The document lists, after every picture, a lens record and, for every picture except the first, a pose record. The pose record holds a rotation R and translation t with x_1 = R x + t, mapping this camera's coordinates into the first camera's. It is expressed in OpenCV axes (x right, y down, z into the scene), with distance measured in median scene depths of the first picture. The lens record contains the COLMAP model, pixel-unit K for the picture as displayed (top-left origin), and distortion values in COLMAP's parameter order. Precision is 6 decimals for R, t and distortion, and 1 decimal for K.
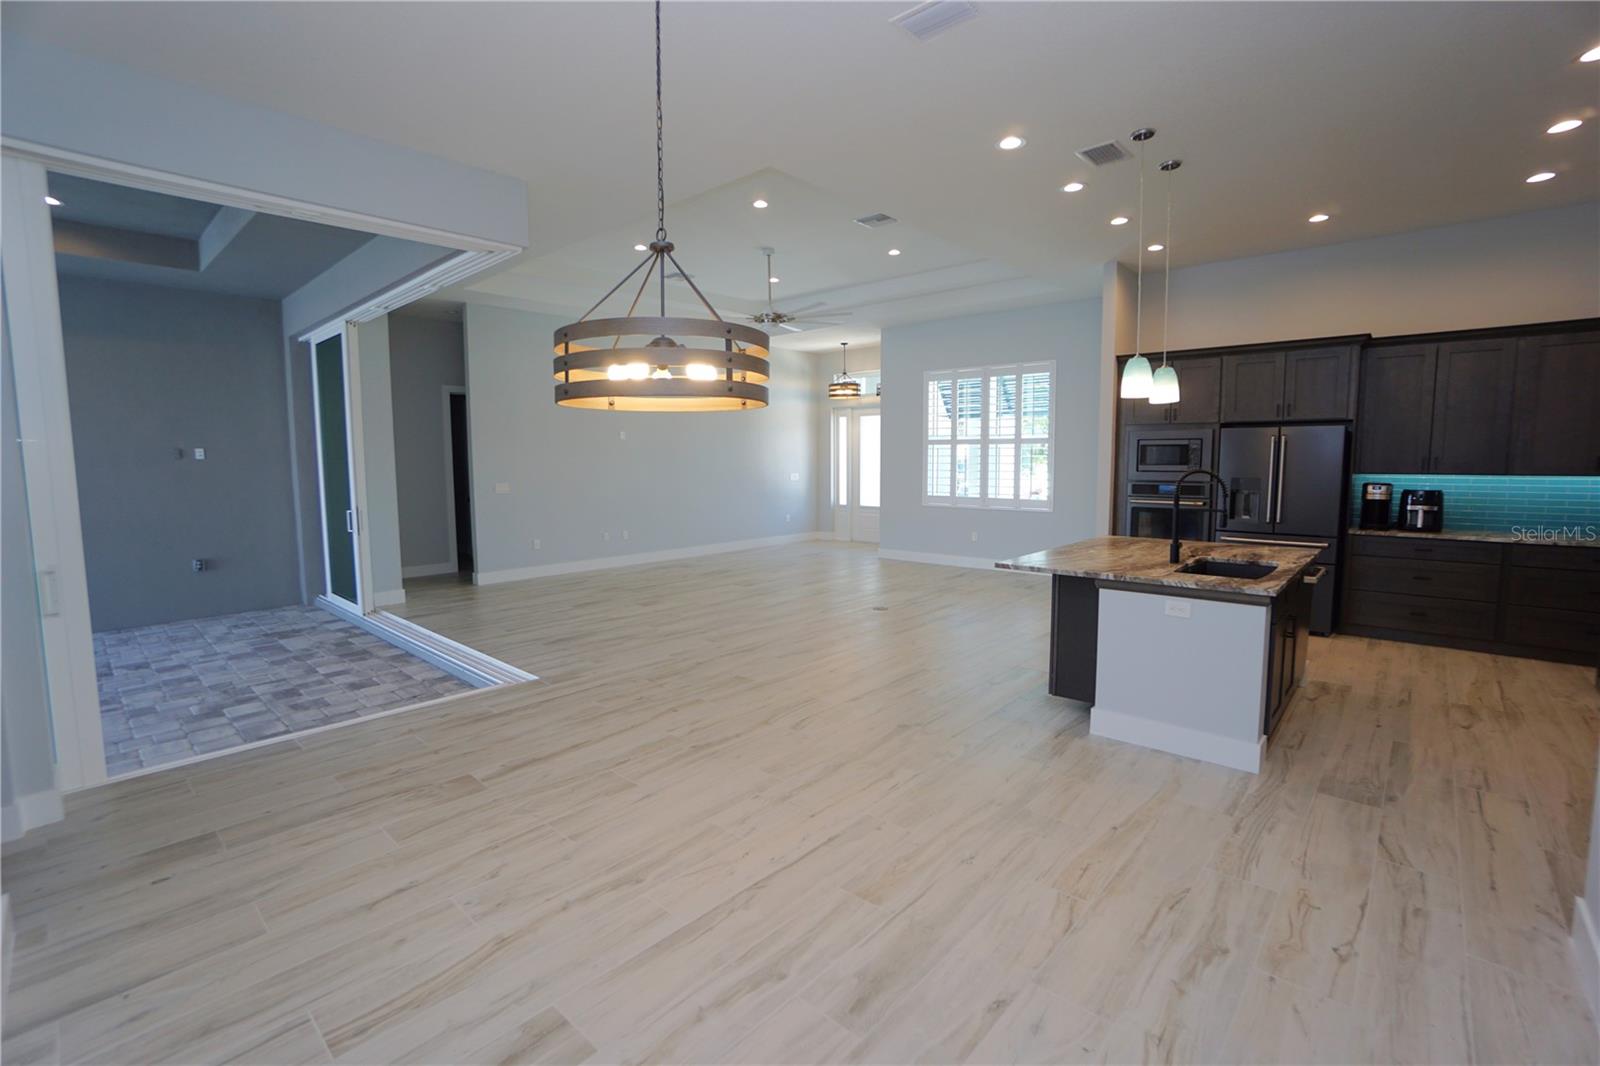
lens RADIAL K [[718.4, 0, 778.7], [0, 718.4, 525.6], [0, 0, 1]] dist [-0.063475, 0.024276]
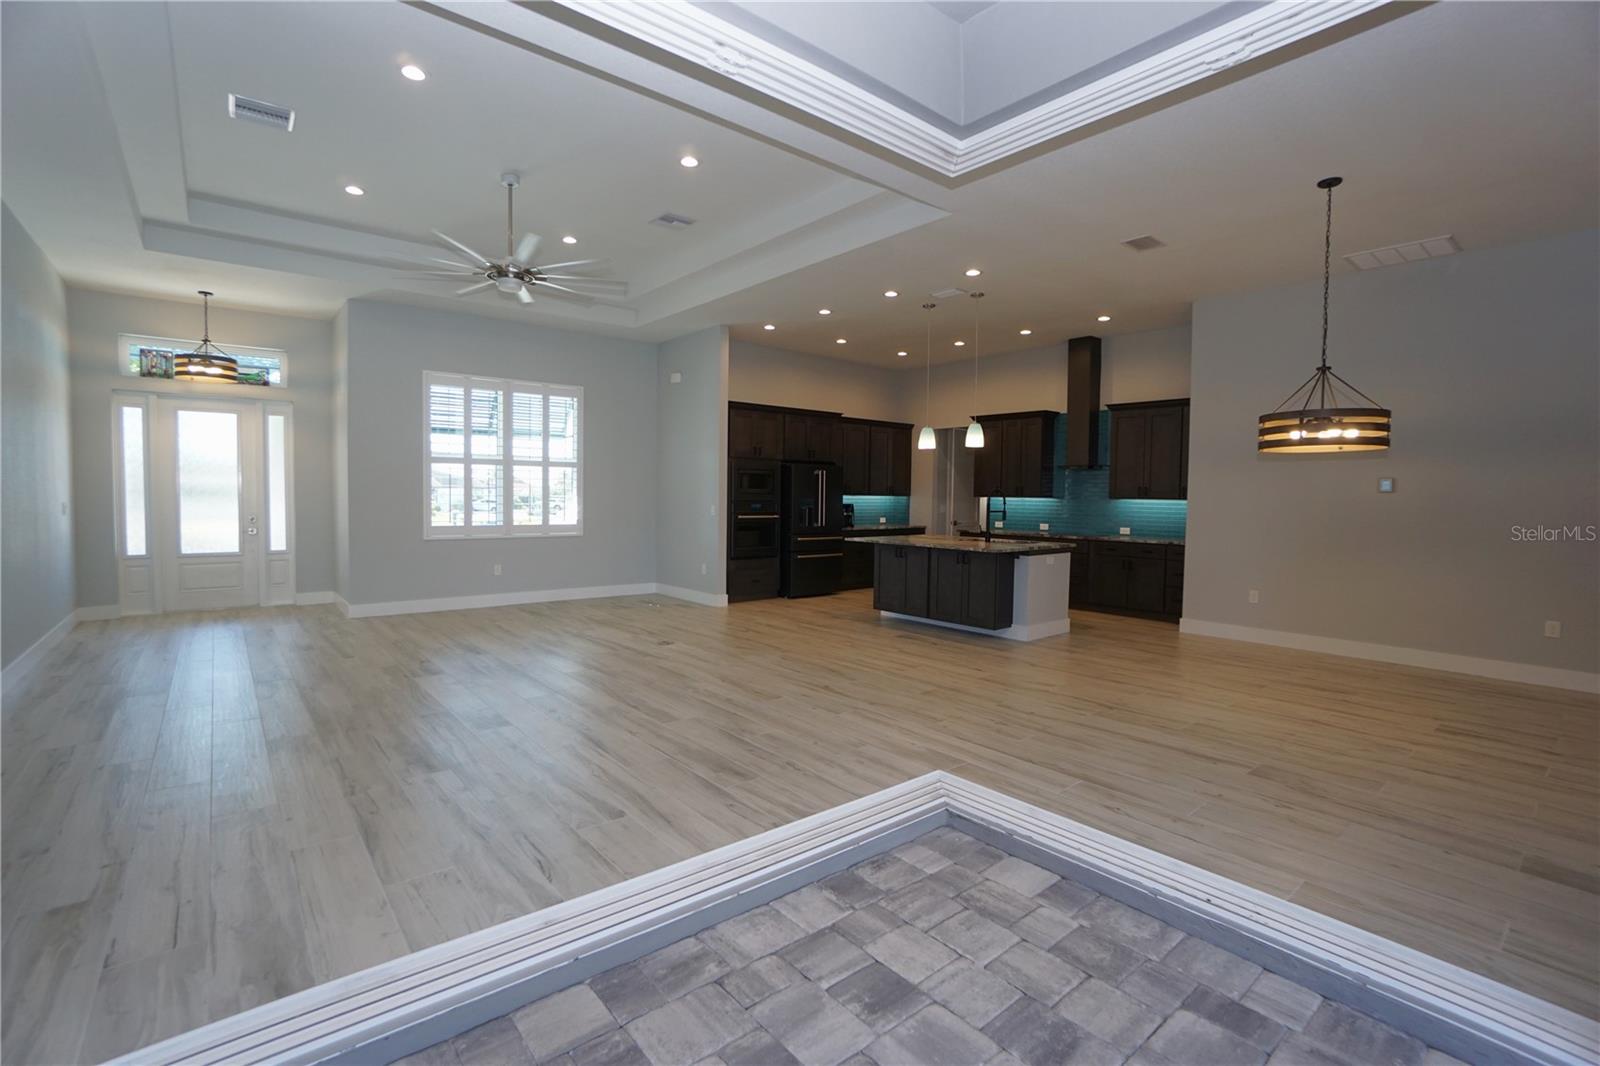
lens RADIAL K [[718.4, 0, 778.7], [0, 718.4, 525.6], [0, 0, 1]] dist [-0.063475, 0.024276]
pose [[0.137697, -0.033890, 0.989894, -0.552719], [0.082149, 0.996362, 0.022684, -0.030957], [-0.987062, 0.078195, 0.139980, 0.544769]]
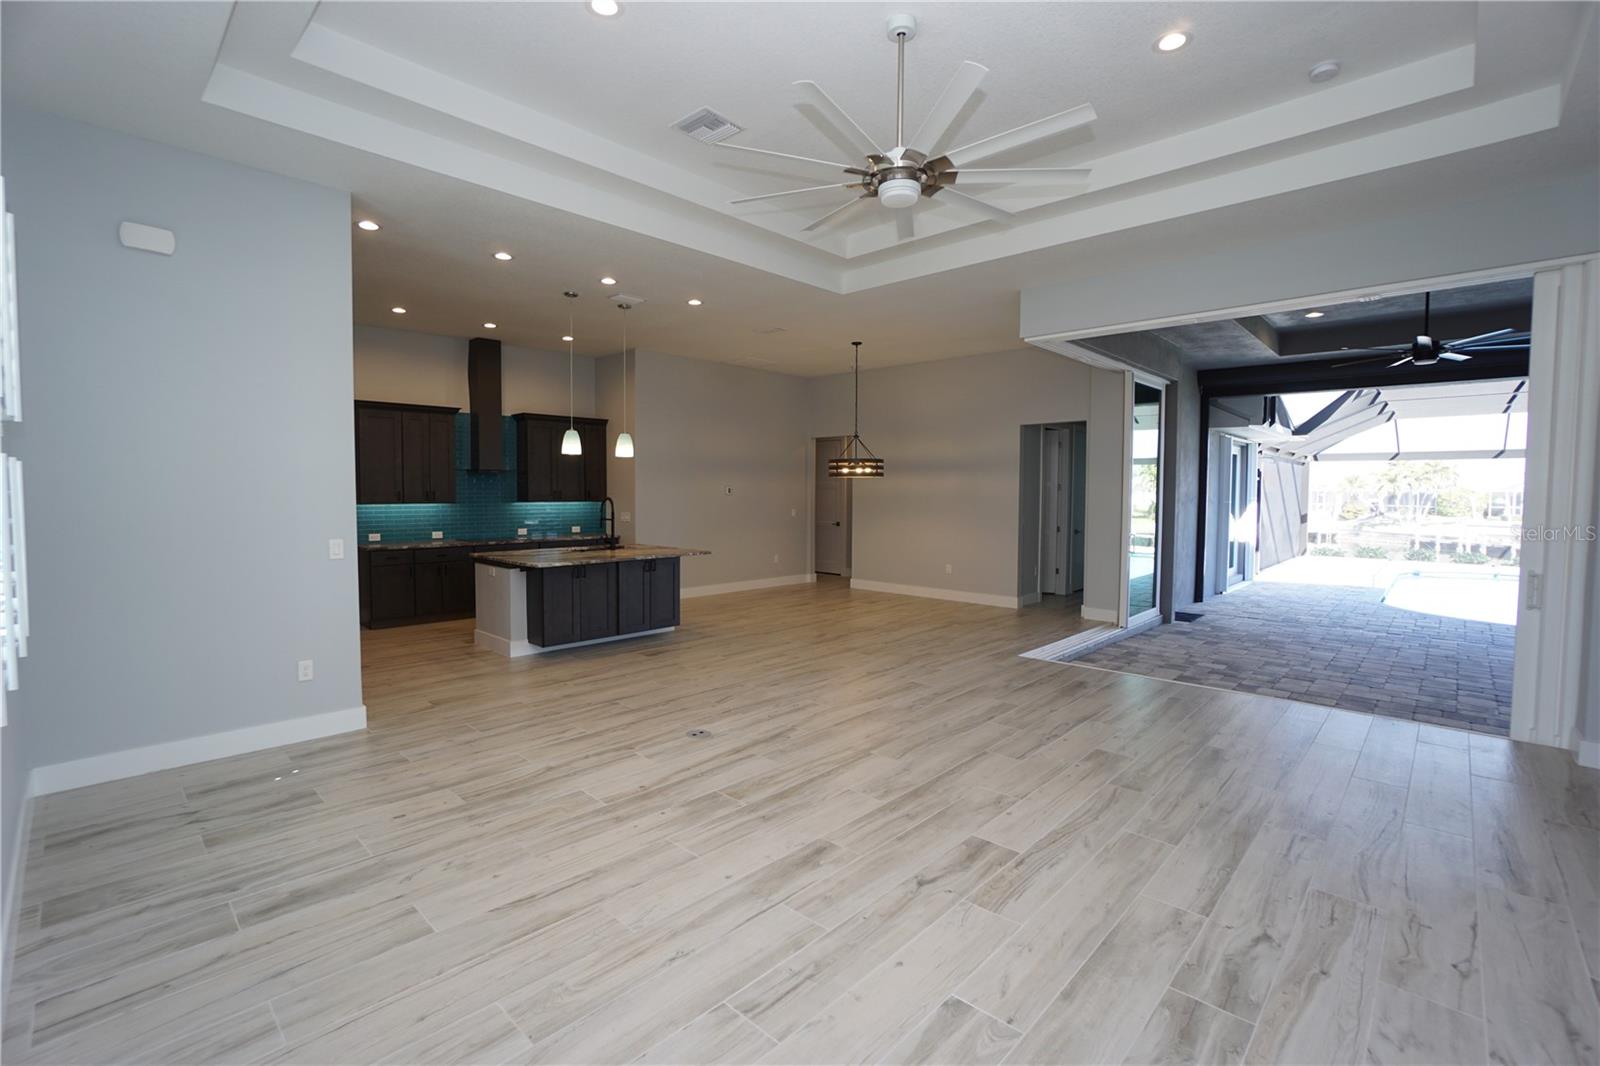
lens RADIAL K [[718.4, 0, 778.7], [0, 718.4, 525.6], [0, 0, 1]] dist [-0.063475, 0.024276]
pose [[-0.999800, 0.002356, 0.019859, 0.044544], [0.005210, 0.989427, 0.144937, -0.116617], [-0.019308, 0.145011, -0.989242, 1.201768]]
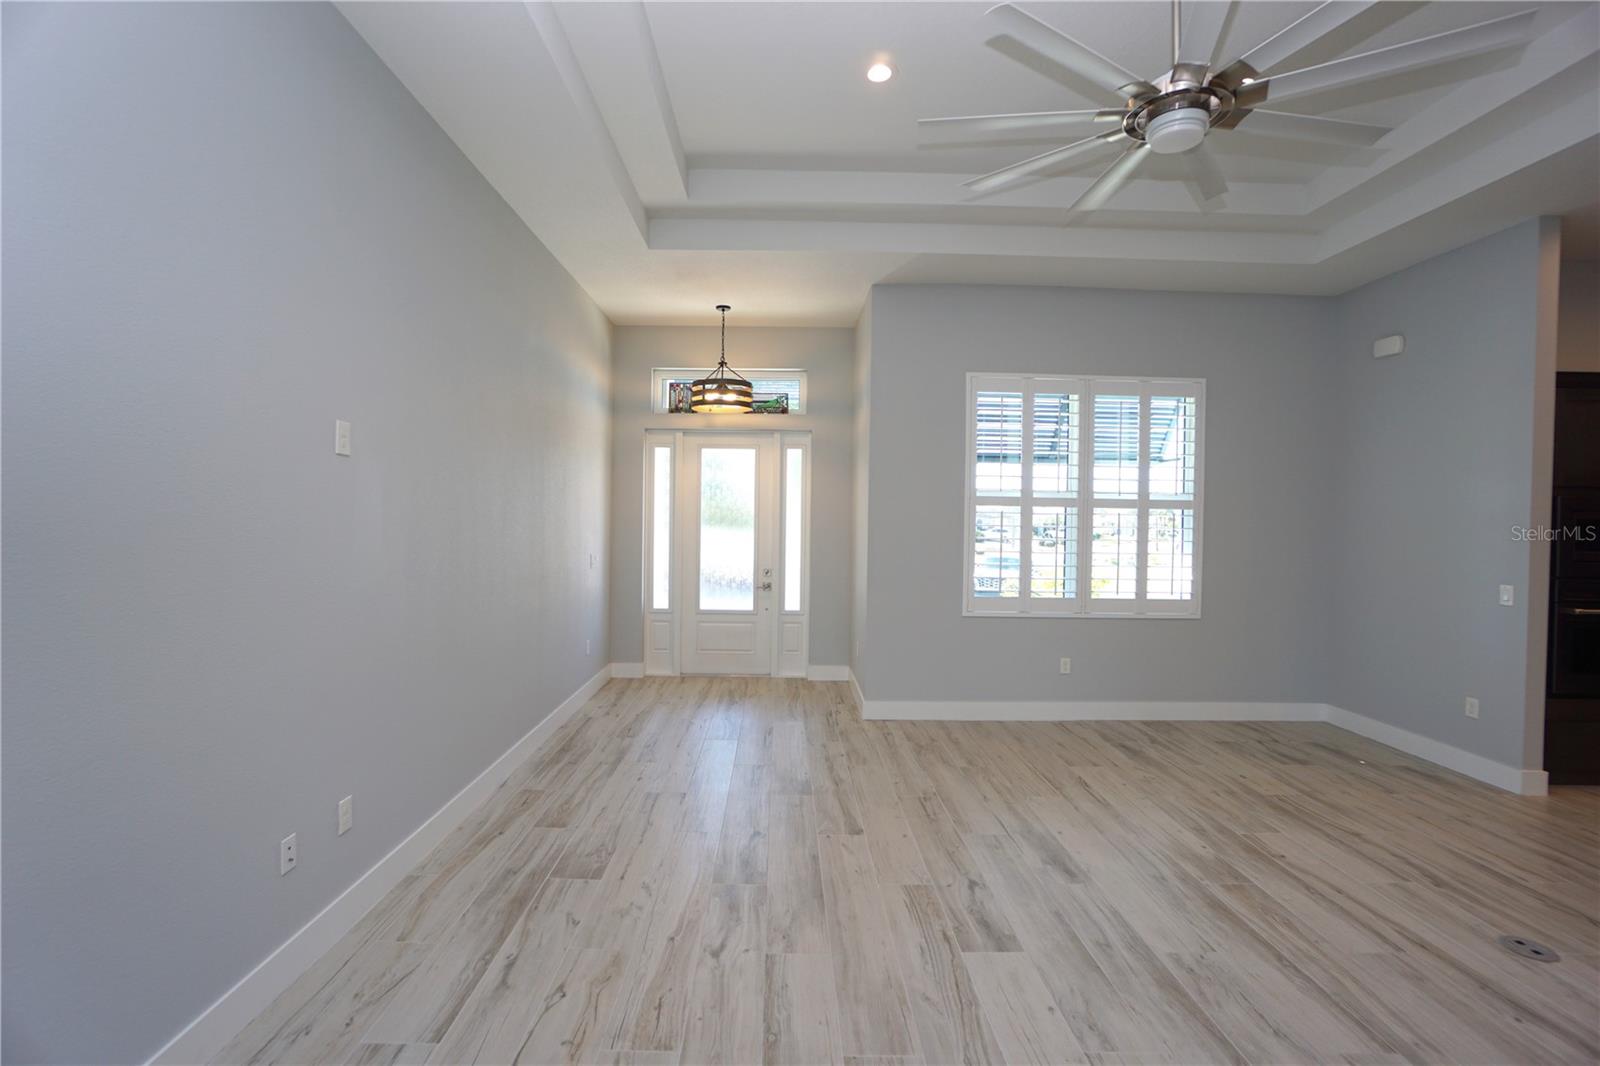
lens RADIAL K [[718.4, 0, 778.7], [0, 718.4, 525.6], [0, 0, 1]] dist [-0.063475, 0.024276]
pose [[0.730919, 0.008307, 0.682414, -0.294202], [0.045154, 0.997146, -0.060501, -0.074932], [-0.680969, 0.075035, 0.728458, 0.747056]]
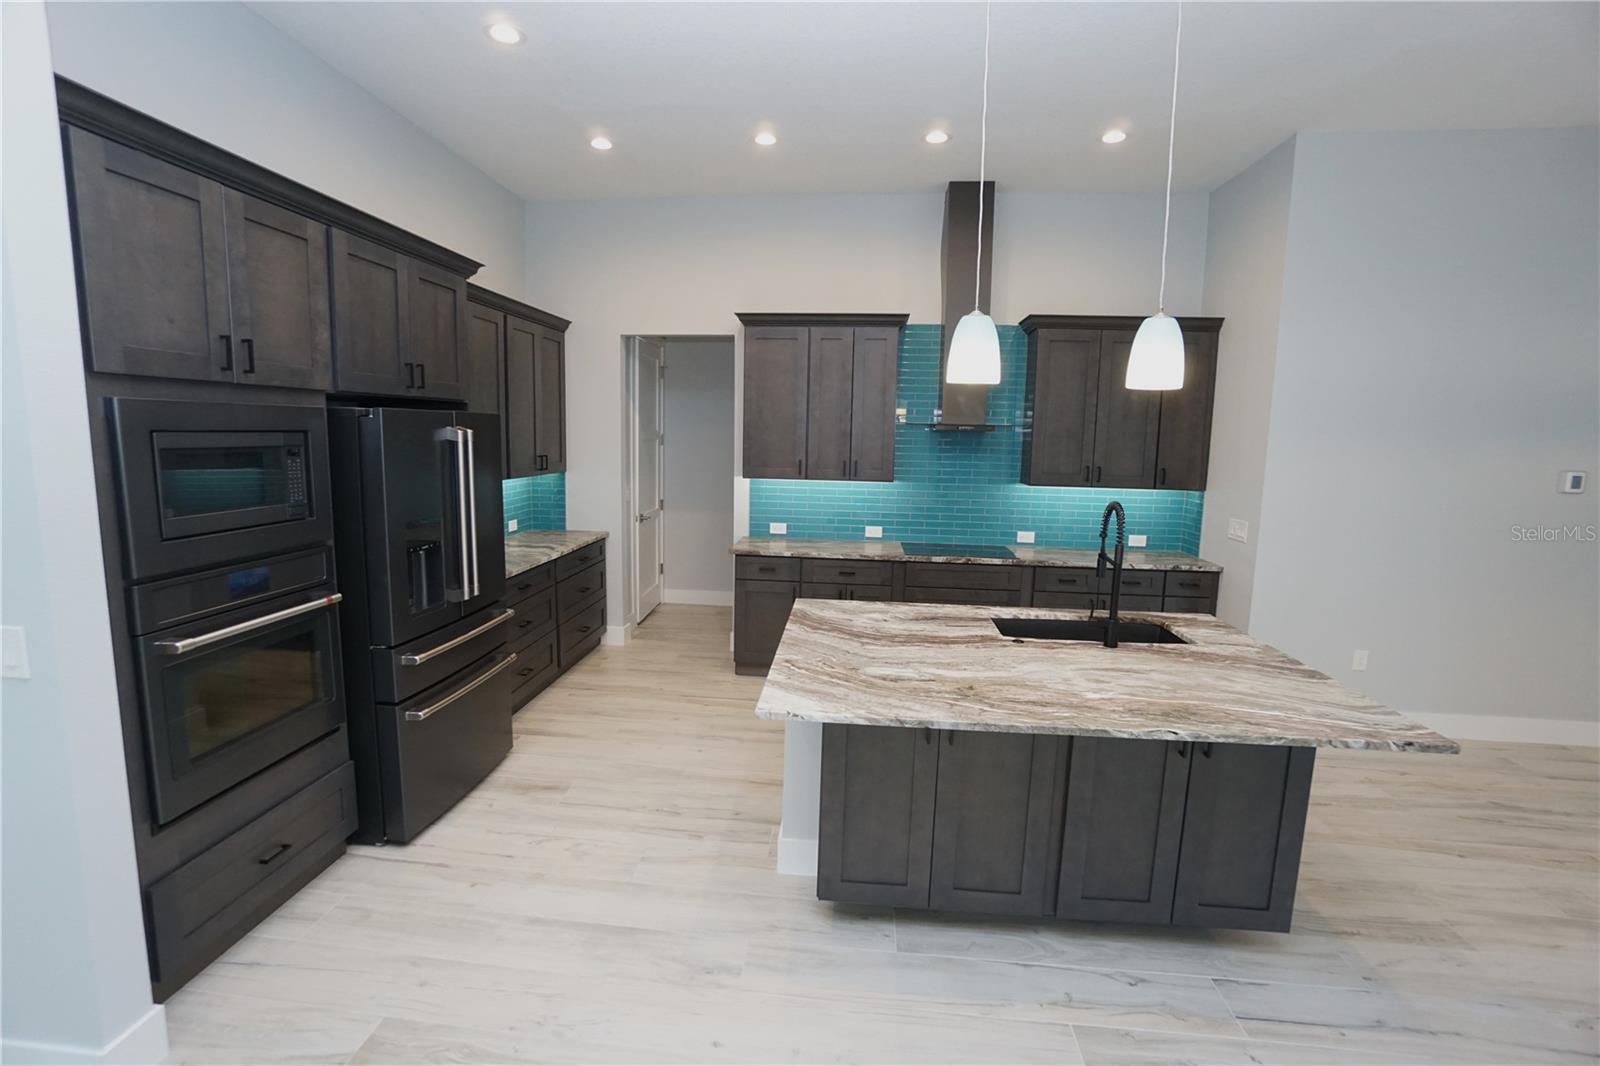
lens RADIAL K [[718.4, 0, 778.7], [0, 718.4, 525.6], [0, 0, 1]] dist [-0.063475, 0.024276]
pose [[-0.597824, -0.106601, 0.794508, 0.099945], [0.063018, 0.981802, 0.179148, -0.085084], [-0.799147, 0.157167, -0.580227, 0.697360]]
